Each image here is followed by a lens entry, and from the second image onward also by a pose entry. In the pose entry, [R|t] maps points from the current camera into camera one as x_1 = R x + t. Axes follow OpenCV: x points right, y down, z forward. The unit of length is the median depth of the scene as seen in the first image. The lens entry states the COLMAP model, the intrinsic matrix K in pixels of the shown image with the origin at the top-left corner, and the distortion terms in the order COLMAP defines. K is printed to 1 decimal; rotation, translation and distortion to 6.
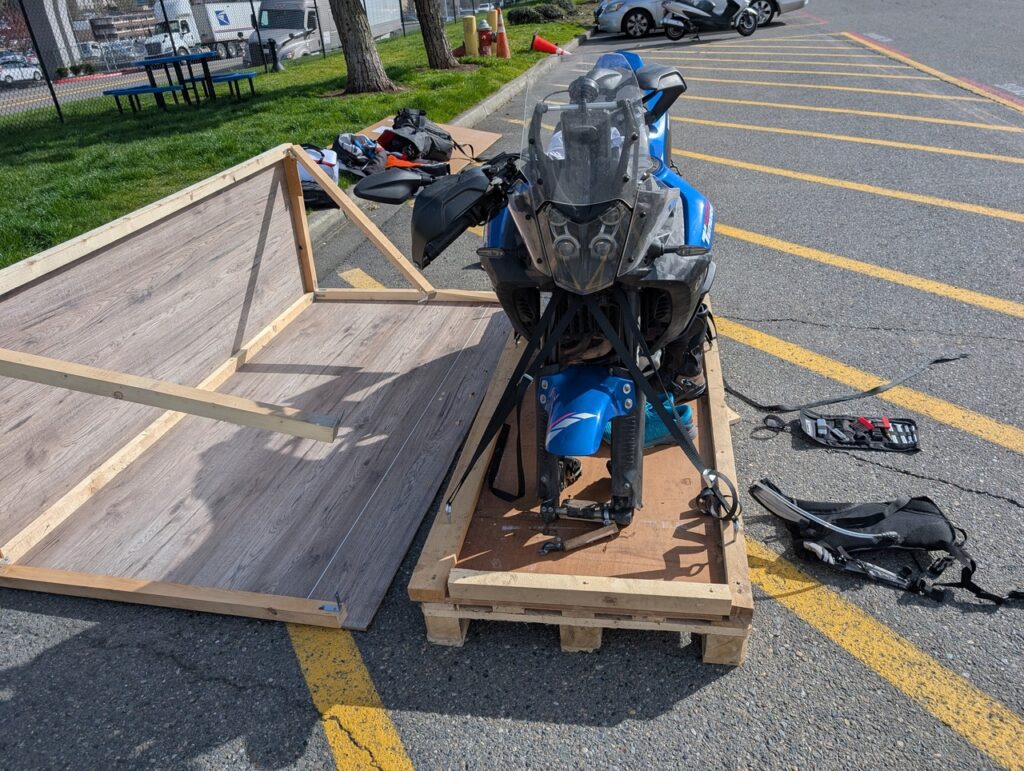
lens RADIAL K [[718.7, 0, 512.8], [0, 718.7, 360.1], [0, 0, 1]] dist [-0.002962, -0.000694]
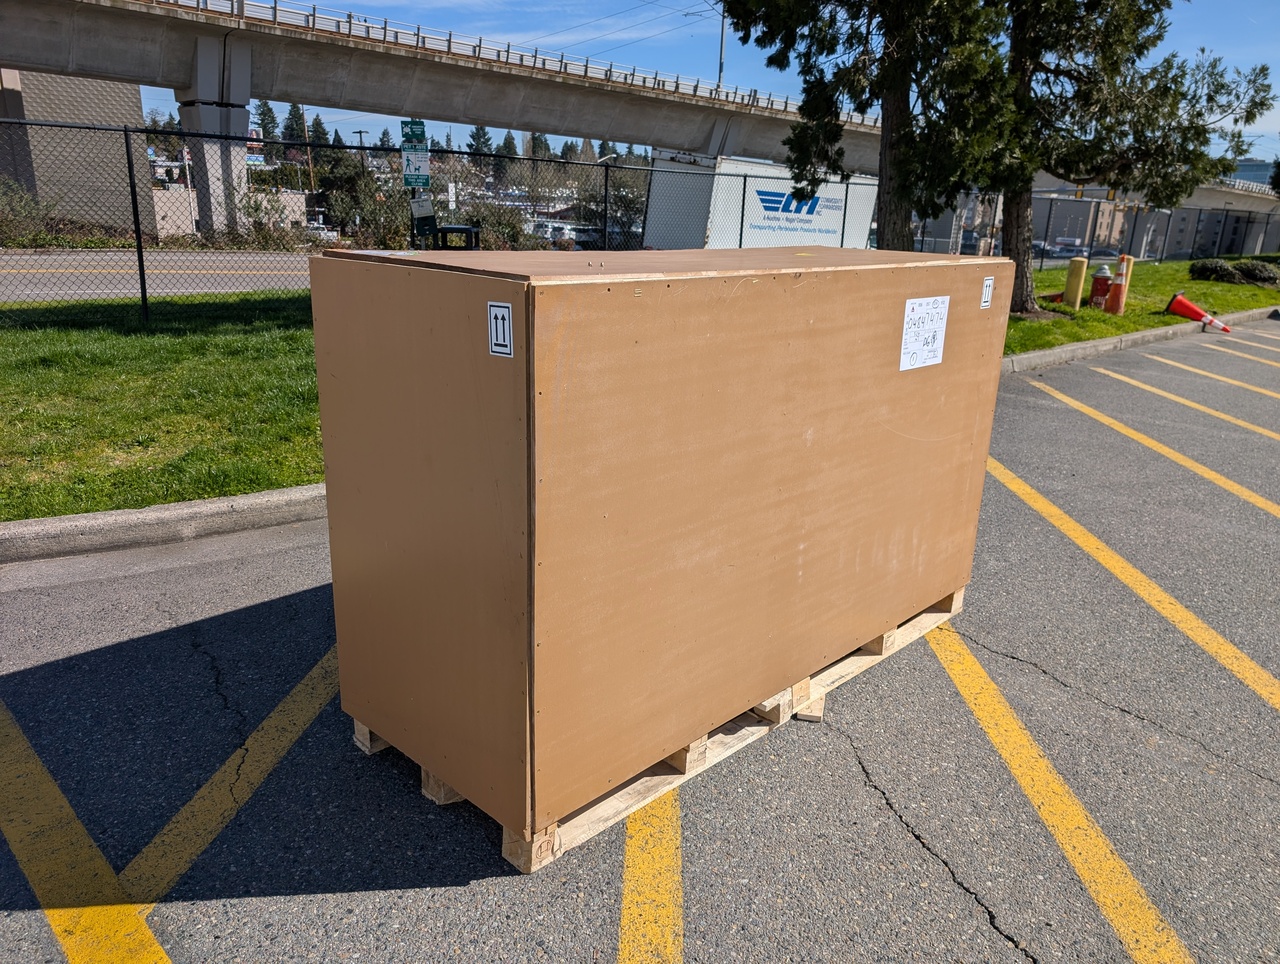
lens RADIAL K [[876.2, 0, 658.8], [0, 876.2, 482.3], [0, 0, 1]] dist [-0.004384, -0.001780]
pose [[0.809504, 0.279673, -0.516223, 0.173960], [-0.360124, 0.930949, -0.060363, -0.013222], [0.463695, 0.234768, 0.854325, -0.012420]]
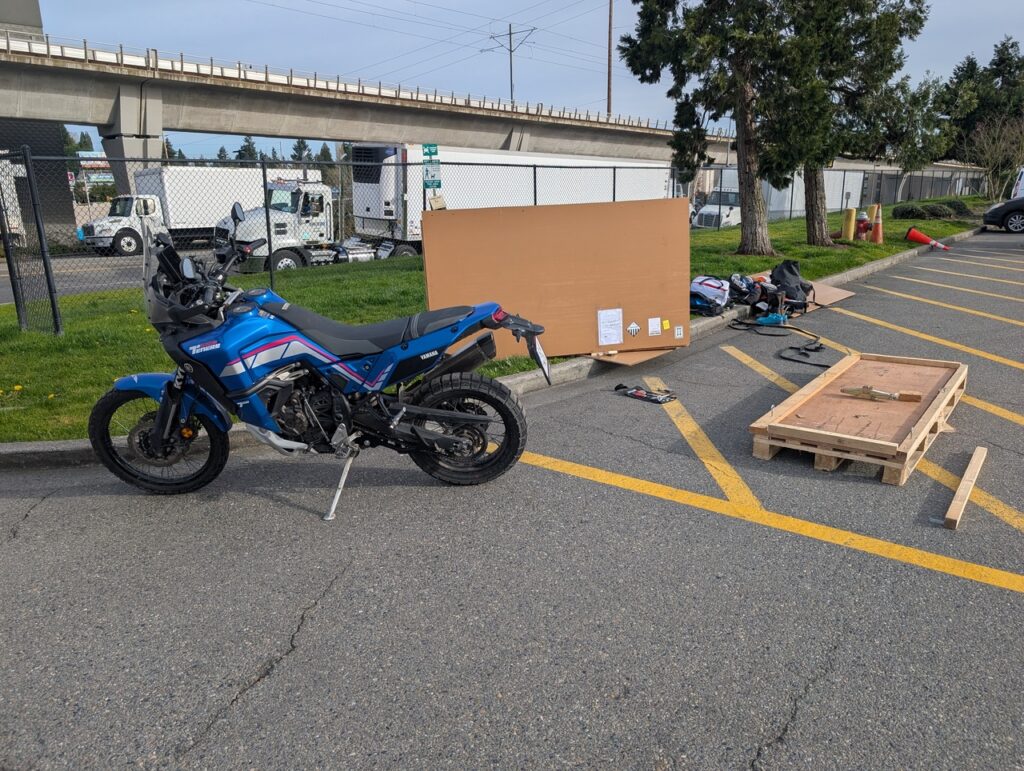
lens RADIAL K [[718.7, 0, 512.8], [0, 718.7, 360.1], [0, 0, 1]] dist [-0.002962, -0.000694]
pose [[0.875712, 0.166994, -0.453035, 0.040568], [-0.264399, 0.950957, -0.160546, 0.138276], [0.404007, 0.260374, 0.876917, -0.283742]]
